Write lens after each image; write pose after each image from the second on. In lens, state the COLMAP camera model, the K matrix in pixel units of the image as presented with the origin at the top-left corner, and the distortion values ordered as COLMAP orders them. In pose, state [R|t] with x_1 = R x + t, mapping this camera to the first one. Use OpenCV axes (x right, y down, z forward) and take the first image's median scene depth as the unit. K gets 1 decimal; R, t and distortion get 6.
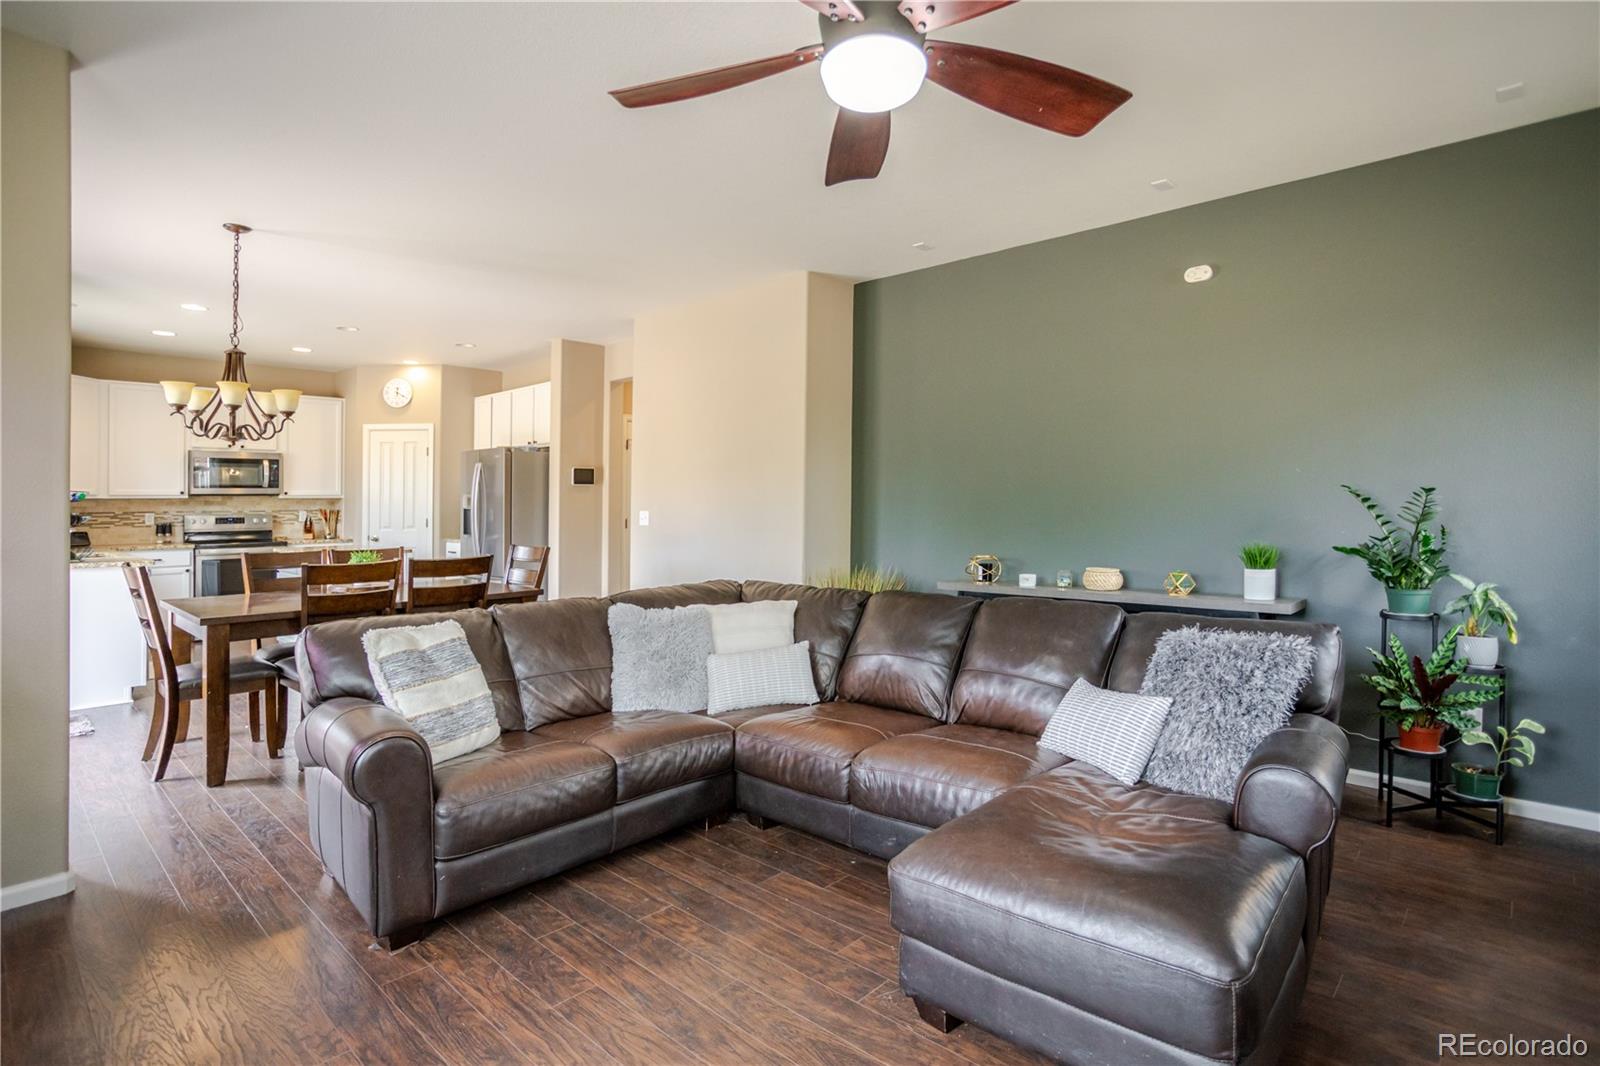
lens RADIAL K [[808.6, 0, 824.4], [0, 808.6, 509.2], [0, 0, 1]] dist [-0.060323, 0.029515]
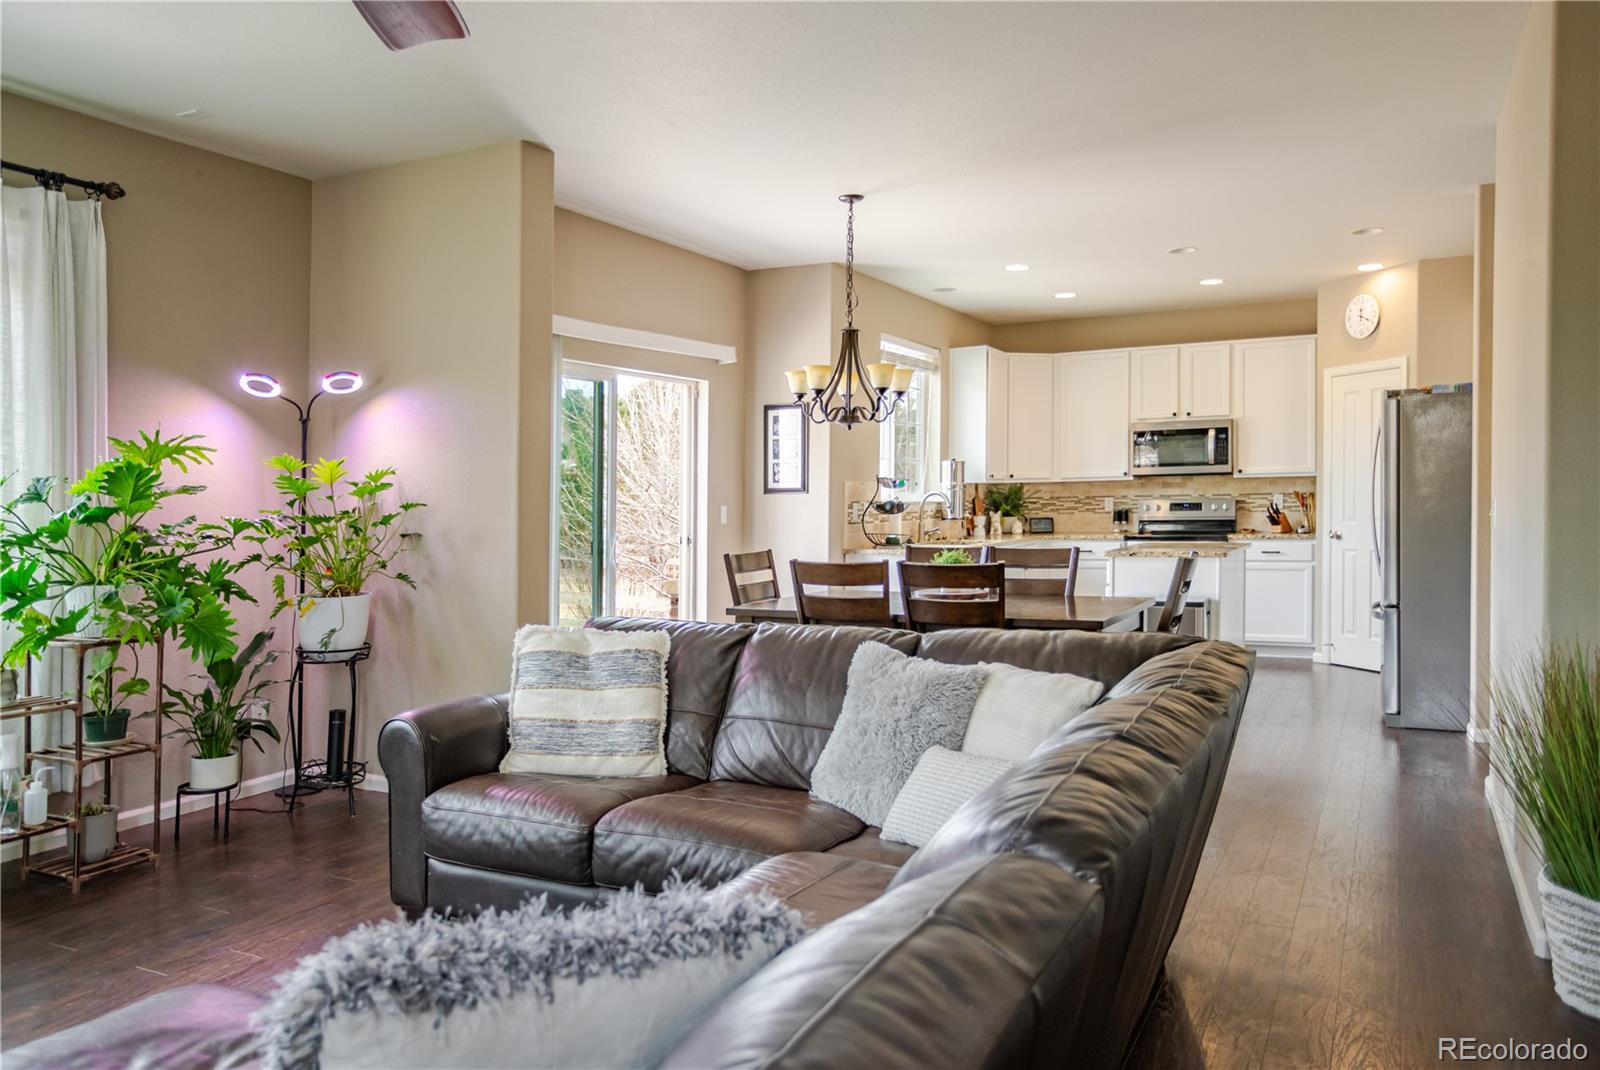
lens RADIAL K [[1182.5, 0, 770.5], [0, 1182.5, 483.8], [0, 0, 1]] dist [-0.011454, 0.044480]
pose [[0.249892, -0.008321, -0.968238, 0.317557], [0.008935, 0.999940, -0.006287, -0.005094], [0.968233, -0.007080, 0.249951, 0.305540]]
